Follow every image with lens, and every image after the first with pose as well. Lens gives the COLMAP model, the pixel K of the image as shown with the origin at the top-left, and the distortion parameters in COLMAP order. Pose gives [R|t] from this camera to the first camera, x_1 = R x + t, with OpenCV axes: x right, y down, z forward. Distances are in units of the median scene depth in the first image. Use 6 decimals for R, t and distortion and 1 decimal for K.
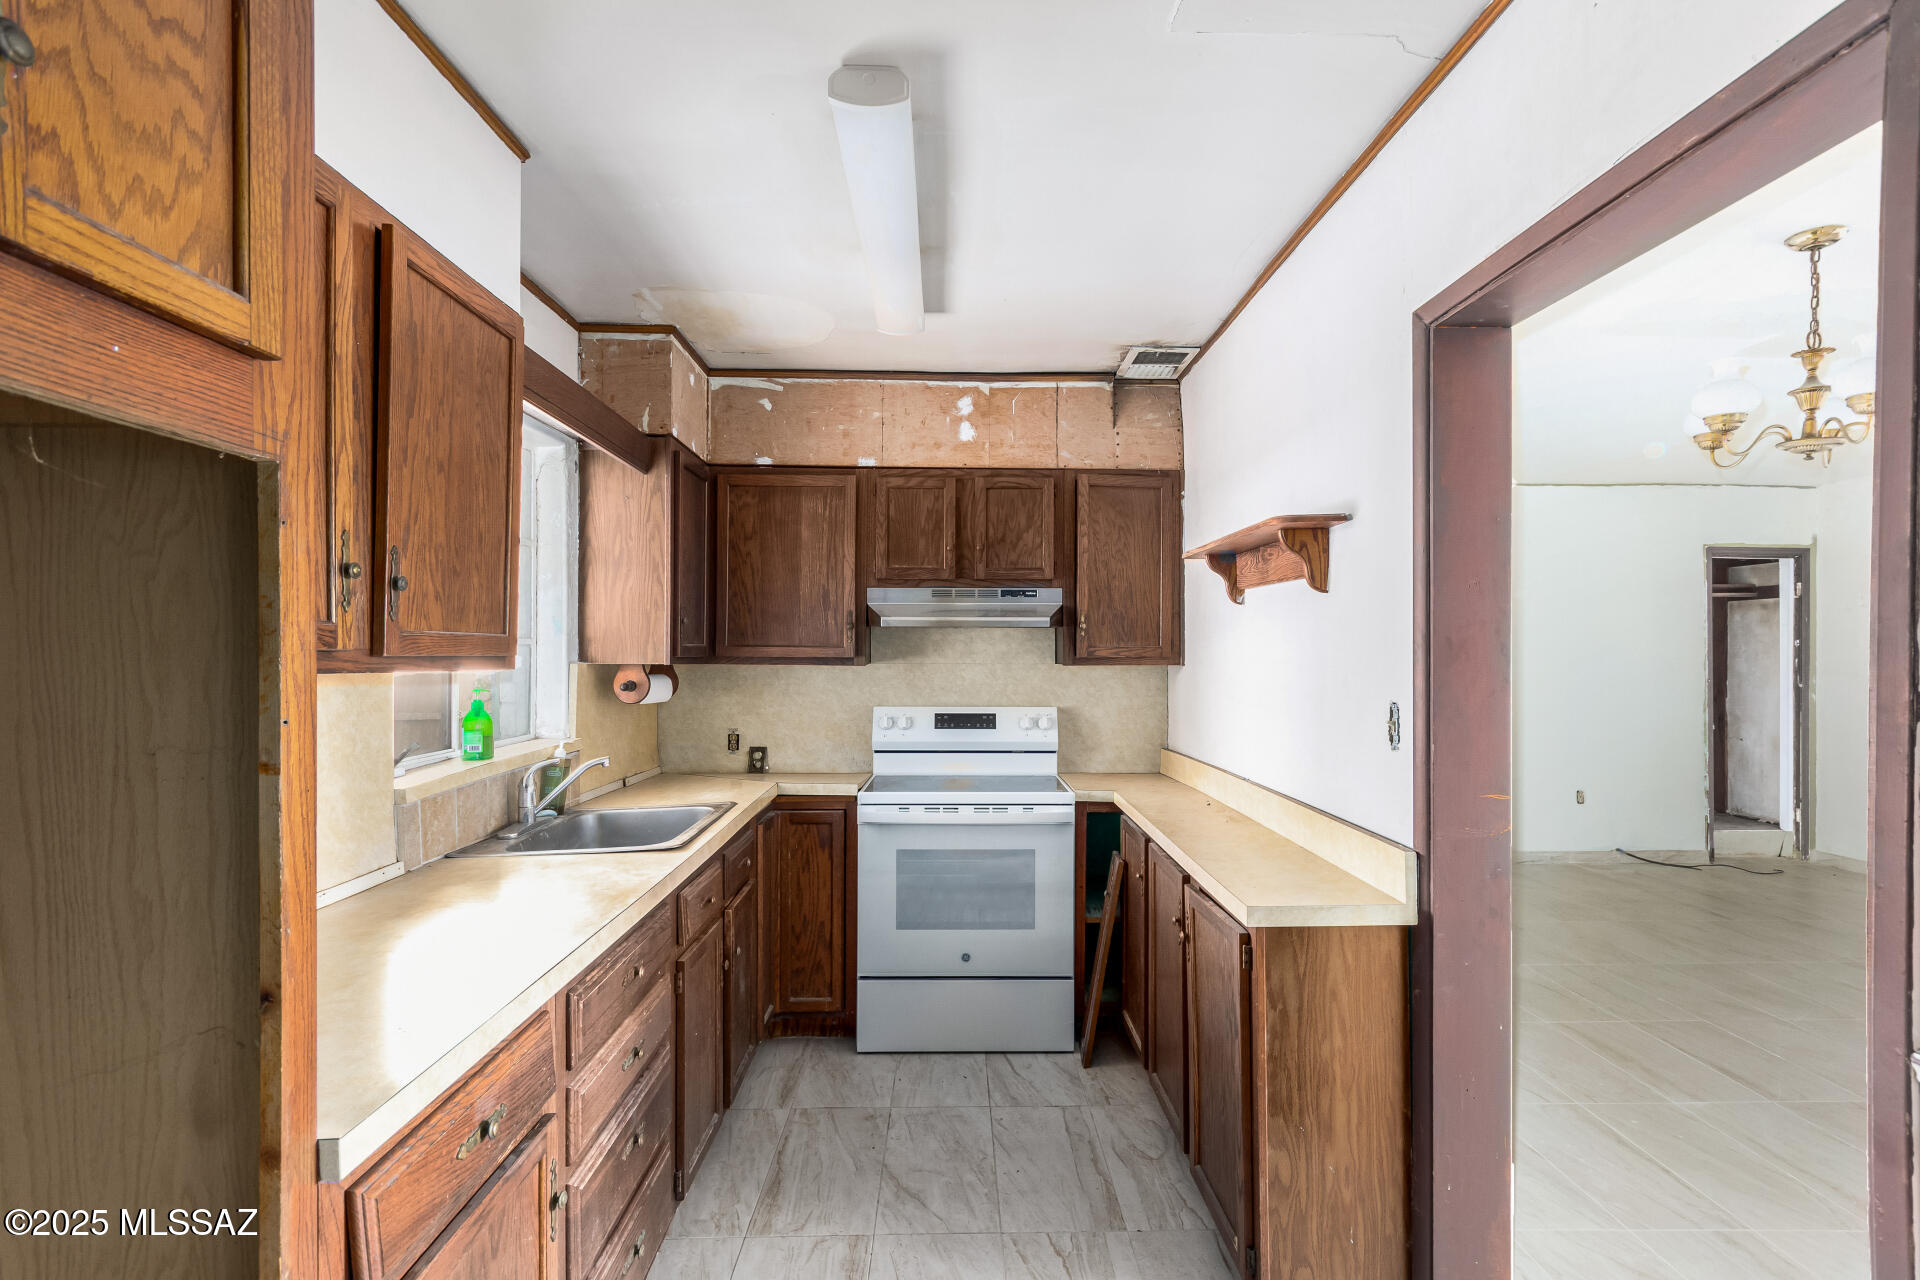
lens RADIAL K [[892.4, 0, 960.8], [0, 892.4, 641.8], [0, 0, 1]] dist [-0.000416, -0.000279]
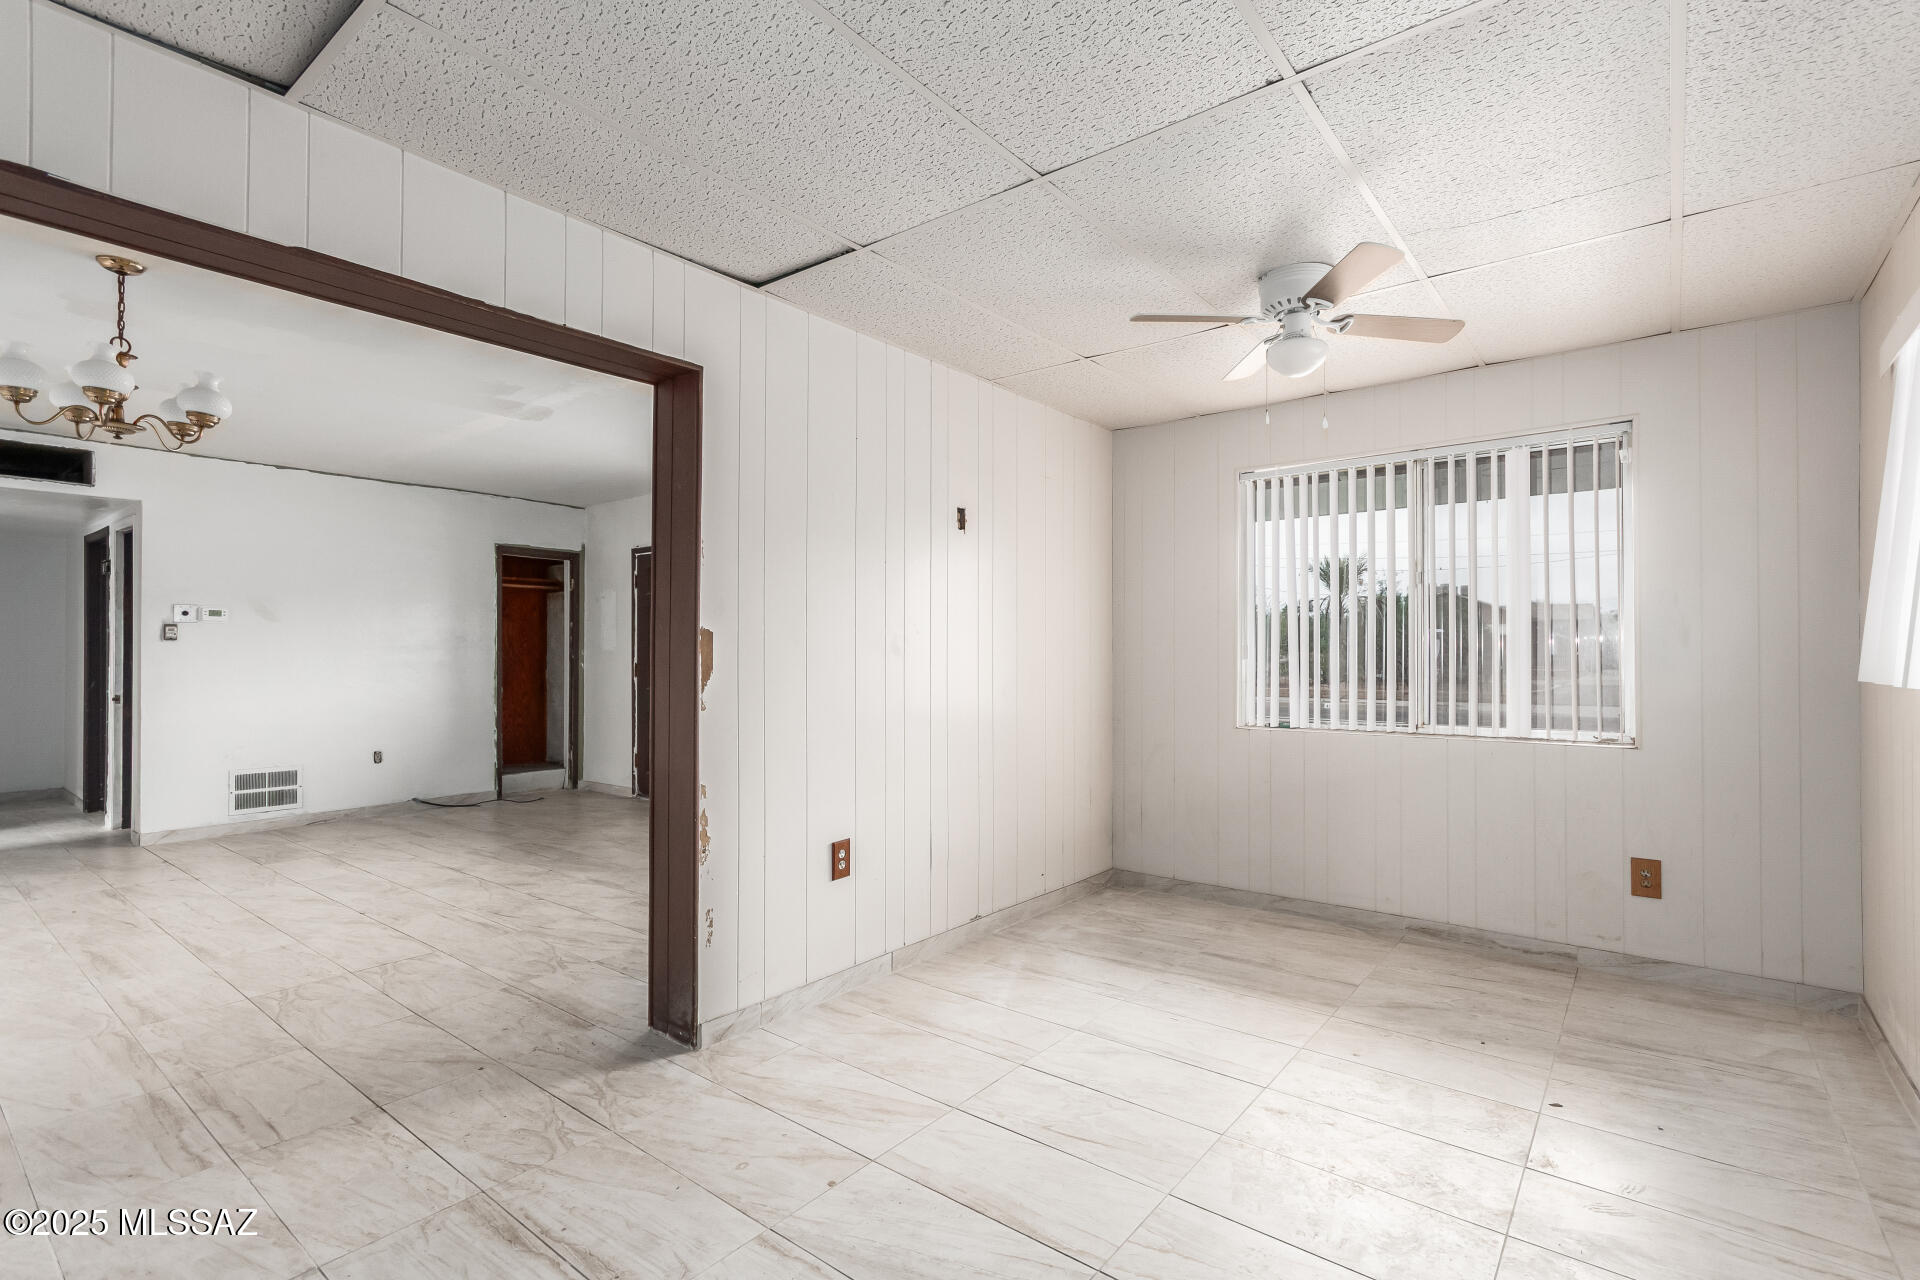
lens RADIAL K [[892.4, 0, 959.5], [0, 892.4, 642.2], [0, 0, 1]] dist [-0.000416, -0.000279]
pose [[0.638098, 0.003633, 0.769946, 0.291571], [0.001807, 0.999979, -0.006216, 0.036612], [-0.769953, 0.005358, 0.638079, -0.282361]]
